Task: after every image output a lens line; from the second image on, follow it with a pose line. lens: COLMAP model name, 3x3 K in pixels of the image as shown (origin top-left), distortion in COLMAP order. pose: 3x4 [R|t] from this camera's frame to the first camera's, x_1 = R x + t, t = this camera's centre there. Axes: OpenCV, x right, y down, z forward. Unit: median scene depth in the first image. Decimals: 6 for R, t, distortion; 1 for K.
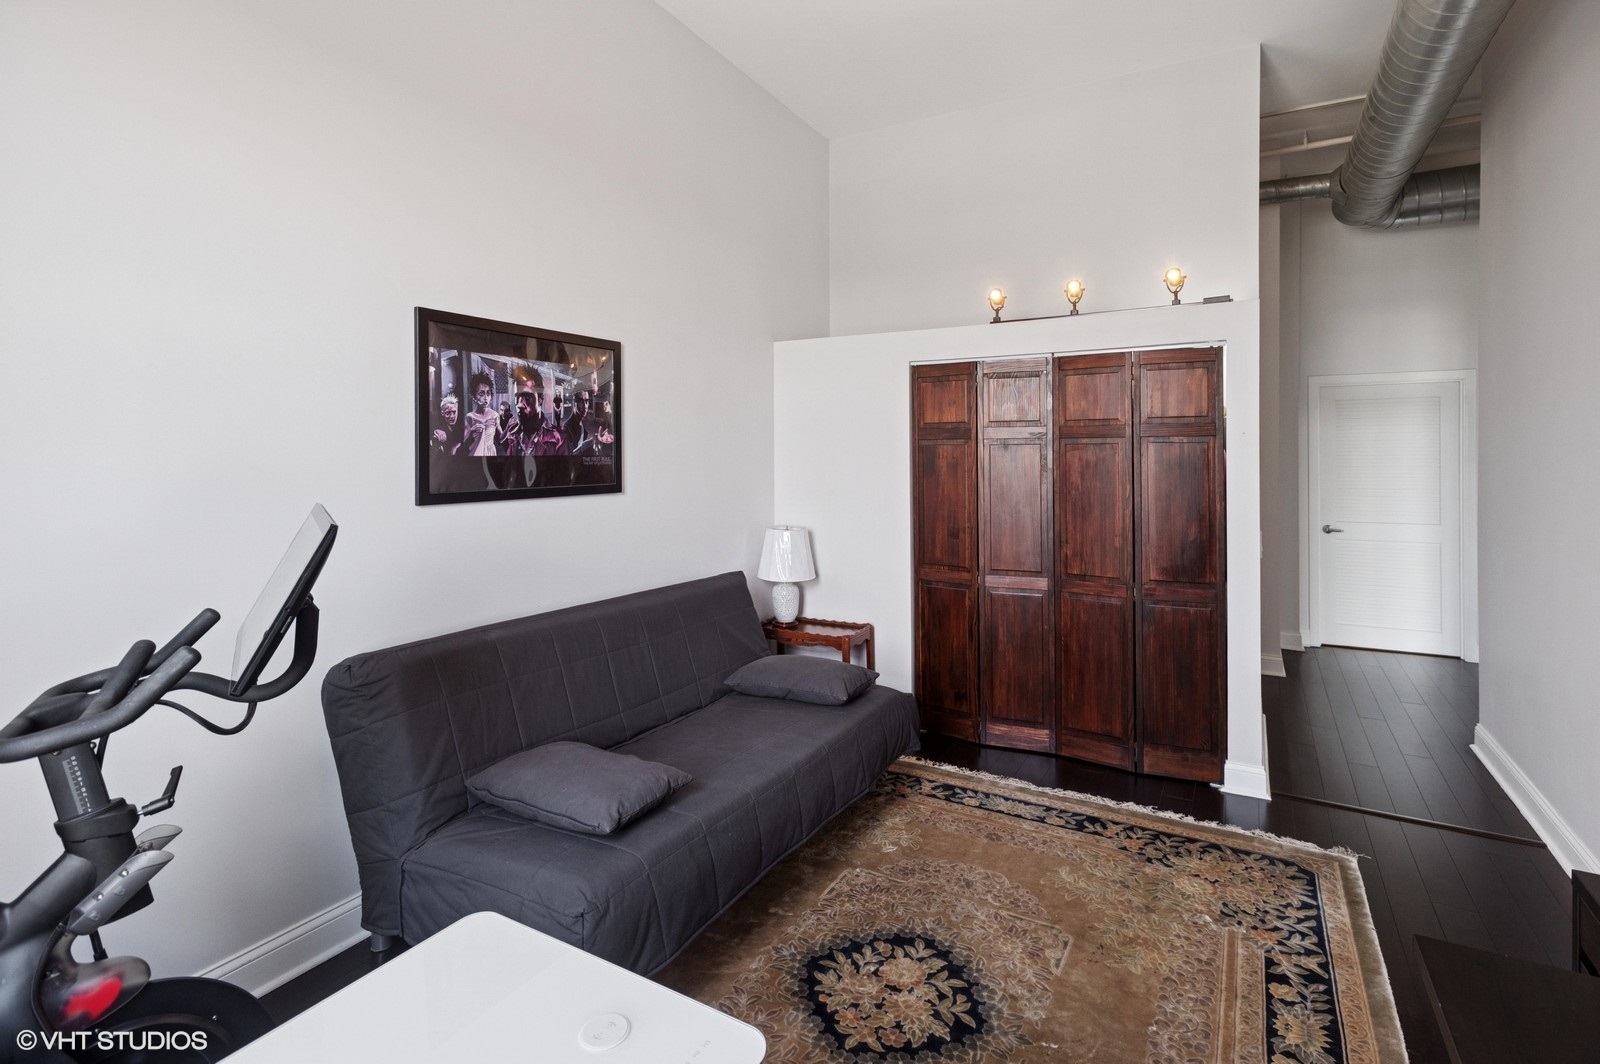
lens RADIAL K [[768.0, 0, 800.0], [0, 768.0, 454.0], [0, 0, 1]] dist [-0.000306, -0.000038]
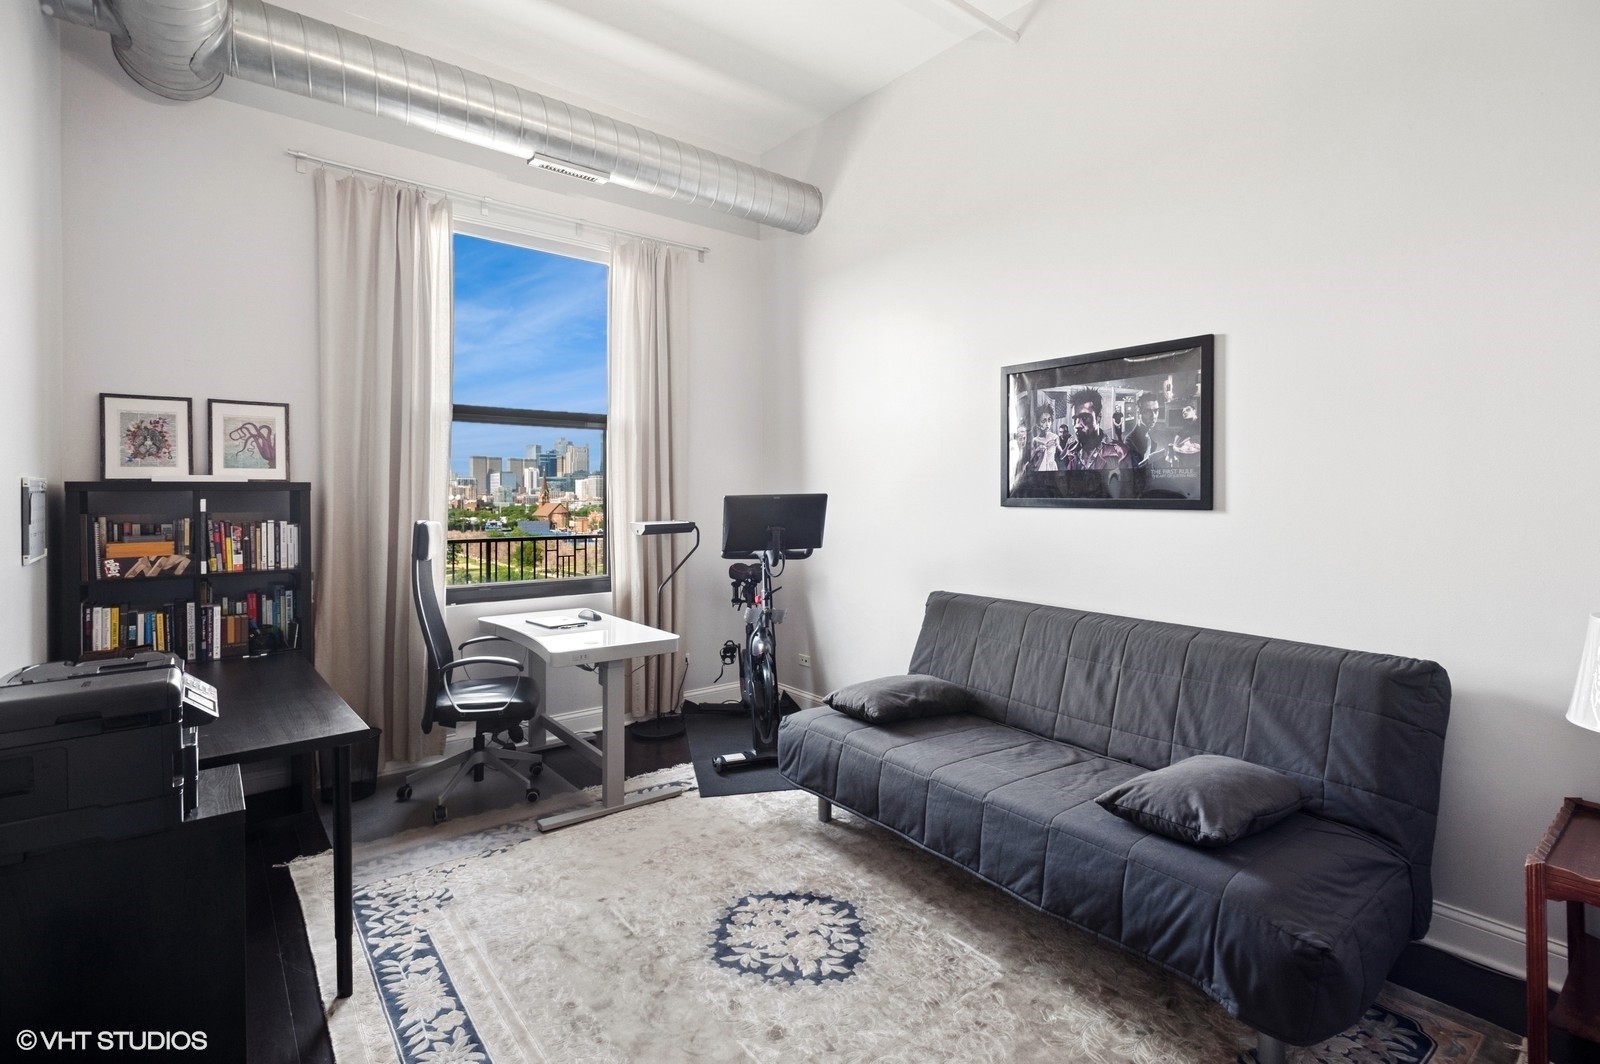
lens RADIAL K [[761.0, 0, 808.3], [0, 761.0, 494.1], [0, 0, 1]] dist [0.001499, -0.000429]
pose [[-0.364958, 0.001431, -0.931023, 0.859750], [-0.002071, 0.999995, 0.002349, 0.037529], [0.931022, 0.002785, -0.364953, 1.069432]]
